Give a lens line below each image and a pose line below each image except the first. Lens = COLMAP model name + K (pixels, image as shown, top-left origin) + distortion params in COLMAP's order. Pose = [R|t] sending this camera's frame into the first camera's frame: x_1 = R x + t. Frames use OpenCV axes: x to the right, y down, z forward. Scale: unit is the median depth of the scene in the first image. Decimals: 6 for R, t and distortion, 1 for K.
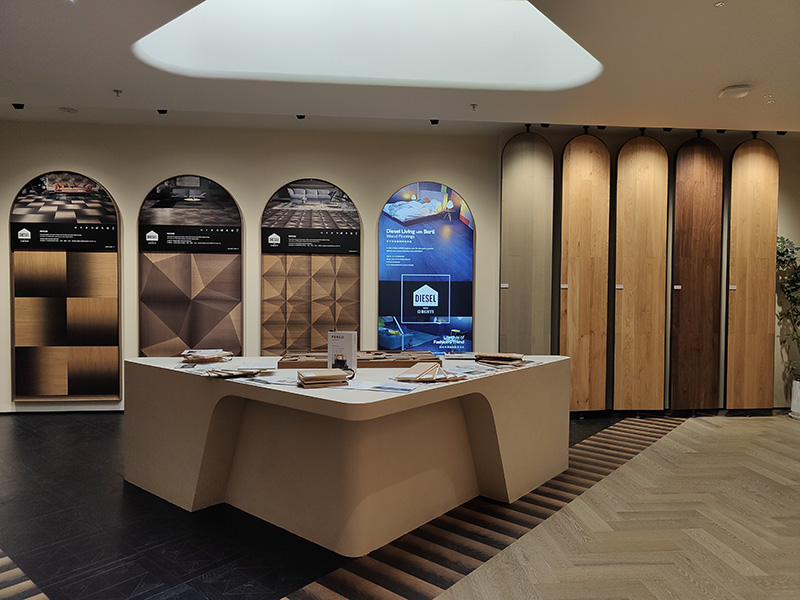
lens RADIAL K [[550.2, 0, 400.0], [0, 550.2, 300.0], [0, 0, 1]] dist [0.003429, -0.002970]
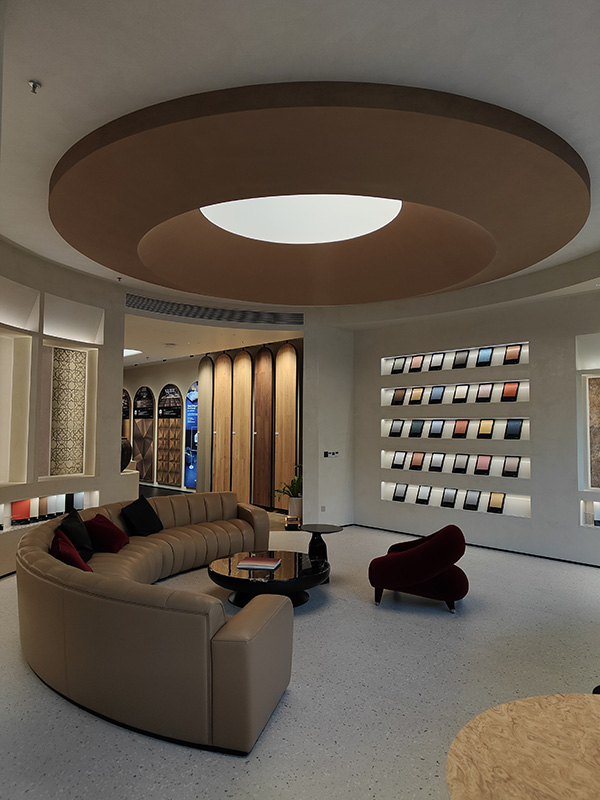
lens RADIAL K [[550.2, 0, 300.0], [0, 550.2, 400.0], [0, 0, 1]] dist [0.003429, -0.002970]
pose [[0.636573, -0.046175, -0.769833, 1.889602], [-0.020041, 0.996878, -0.076366, 0.003281], [0.770956, 0.064041, 0.633660, -0.000901]]
